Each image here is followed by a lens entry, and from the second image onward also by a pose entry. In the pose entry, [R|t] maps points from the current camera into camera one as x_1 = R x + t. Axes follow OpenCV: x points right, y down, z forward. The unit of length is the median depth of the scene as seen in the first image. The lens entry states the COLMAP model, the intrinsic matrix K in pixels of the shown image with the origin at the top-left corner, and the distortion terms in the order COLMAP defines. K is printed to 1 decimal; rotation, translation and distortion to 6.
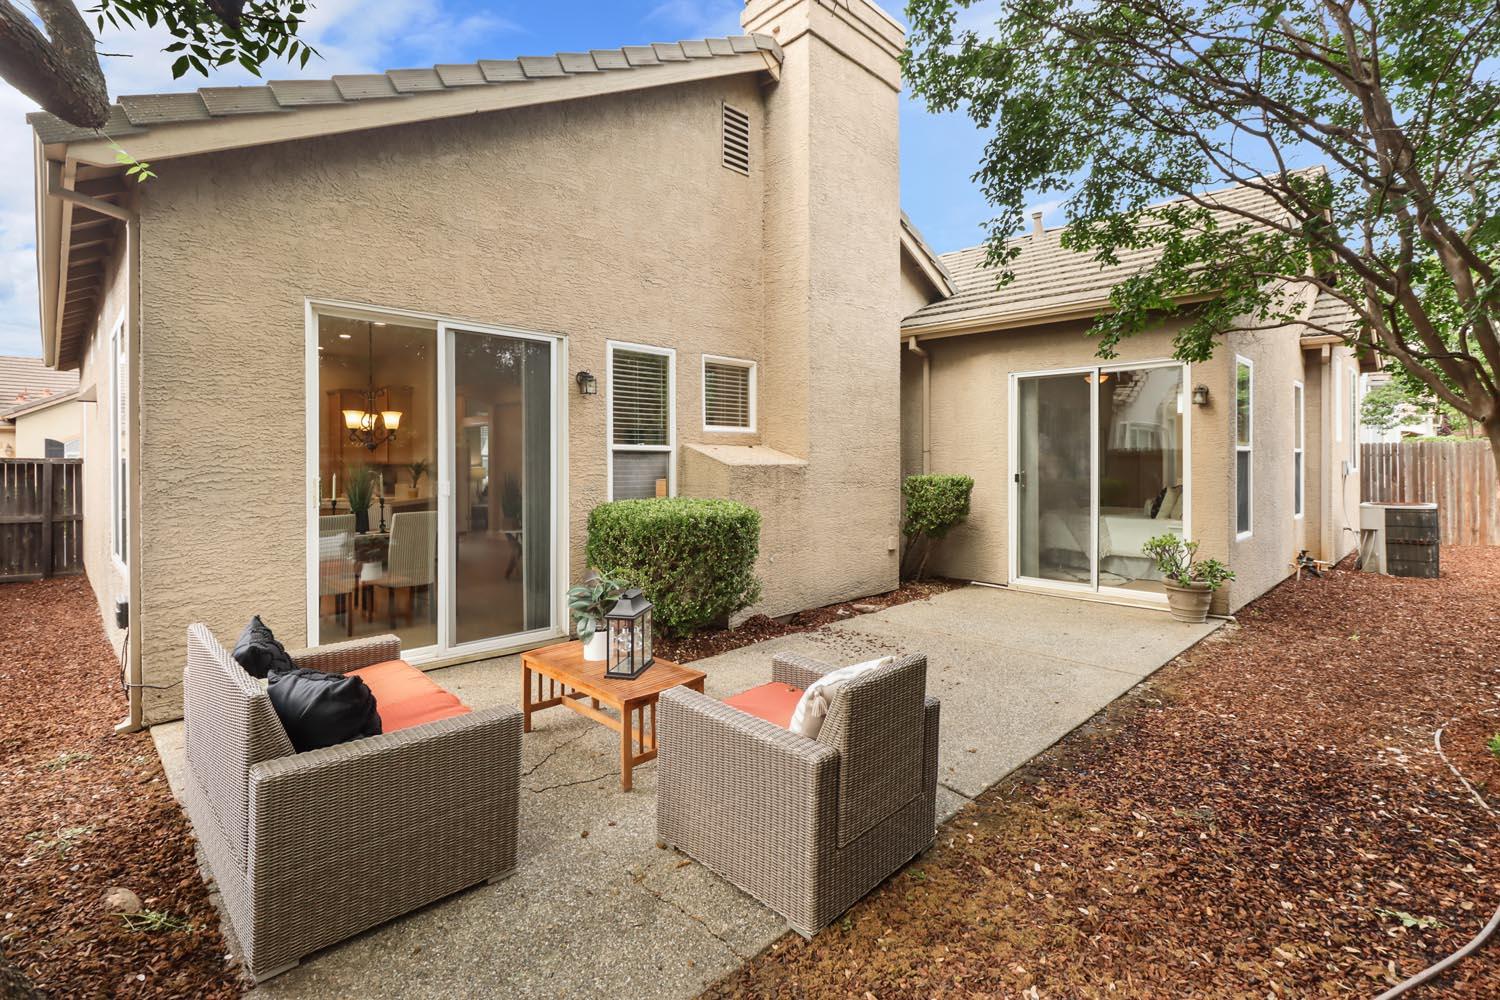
lens RADIAL K [[710.3, 0, 750.7], [0, 710.3, 461.9], [0, 0, 1]] dist [0.001943, -0.000265]
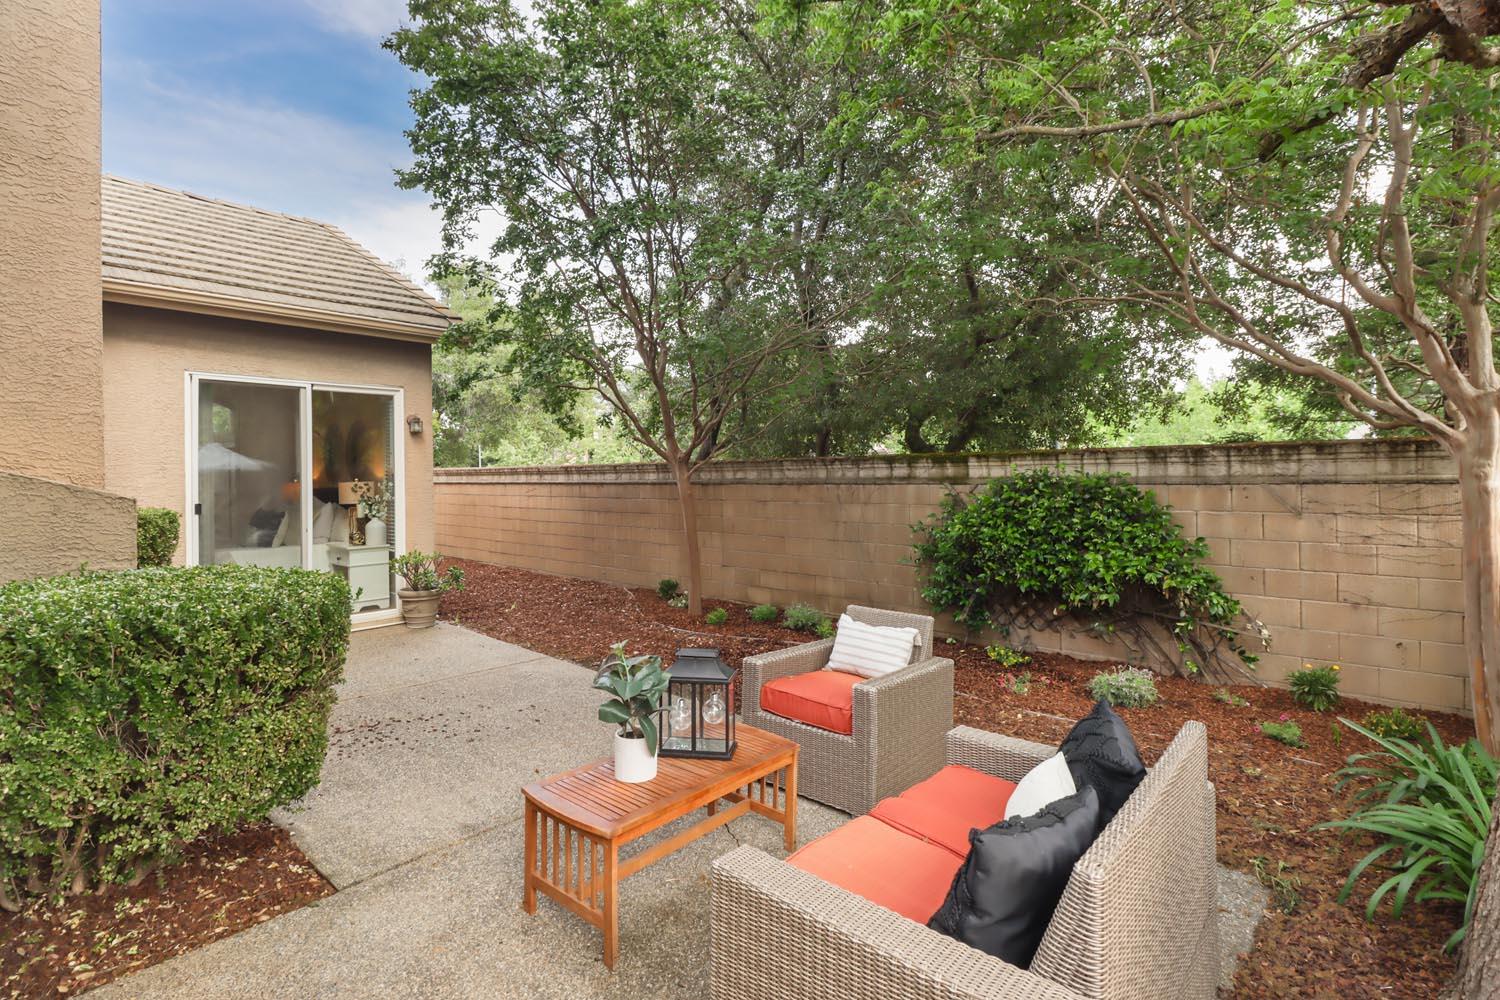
lens RADIAL K [[710.3, 0, 750.7], [0, 710.3, 461.9], [0, 0, 1]] dist [0.001943, -0.000265]
pose [[-0.041234, 0.019216, 0.998965, -0.525356], [0.014683, 0.999719, -0.018625, -0.003987], [-0.999042, 0.013900, -0.041504, 0.516489]]
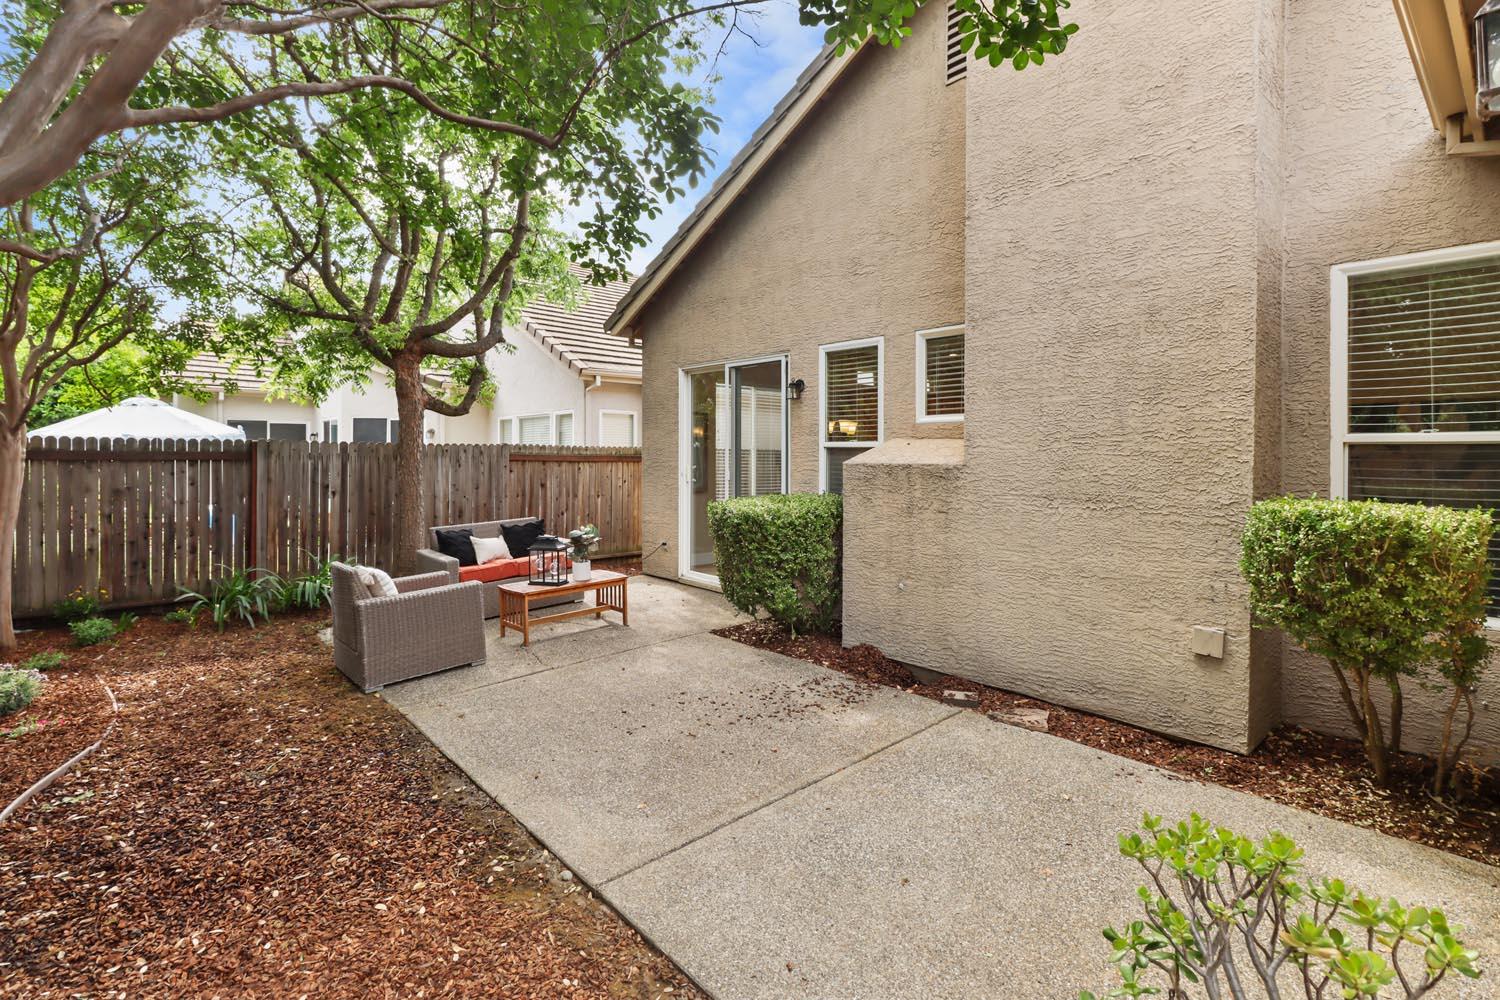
lens RADIAL K [[710.3, 0, 750.7], [0, 710.3, 461.9], [0, 0, 1]] dist [0.001943, -0.000265]
pose [[-0.067255, 0.011246, -0.997672, 0.776041], [-0.005365, 0.999918, 0.011633, -0.006040], [0.997721, 0.006135, -0.067189, 0.846044]]
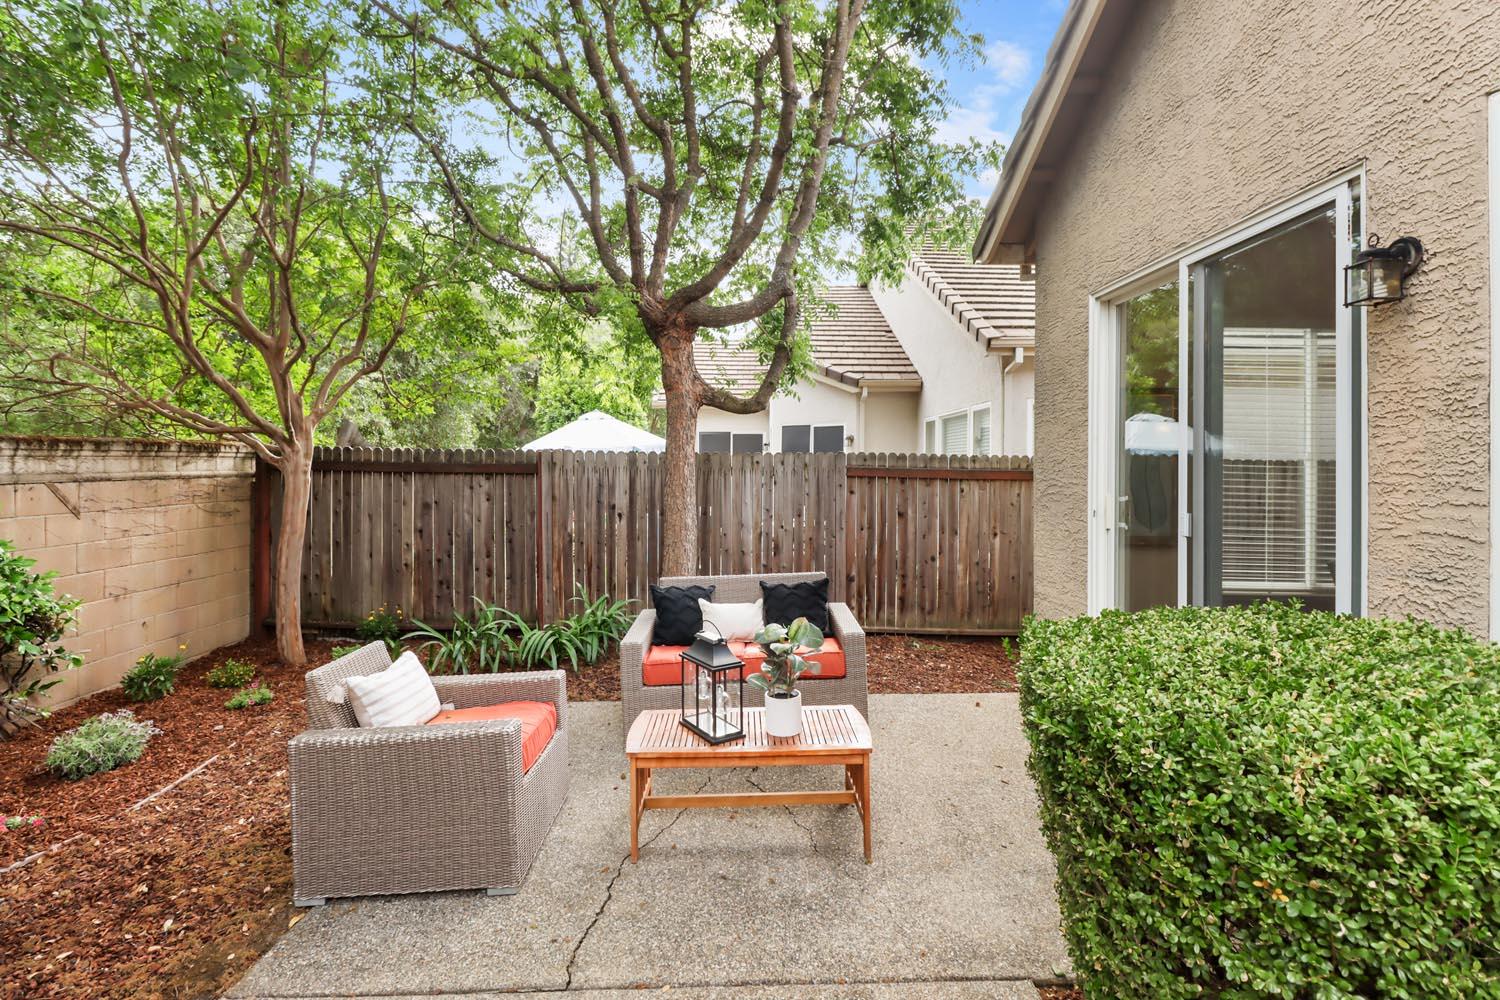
lens RADIAL K [[710.3, 0, 750.7], [0, 710.3, 461.9], [0, 0, 1]] dist [0.001943, -0.000265]
pose [[-0.715642, -0.001650, -0.698466, 0.204860], [-0.006105, 0.999974, 0.003894, -0.012815], [0.698441, 0.007051, -0.715633, 0.870163]]
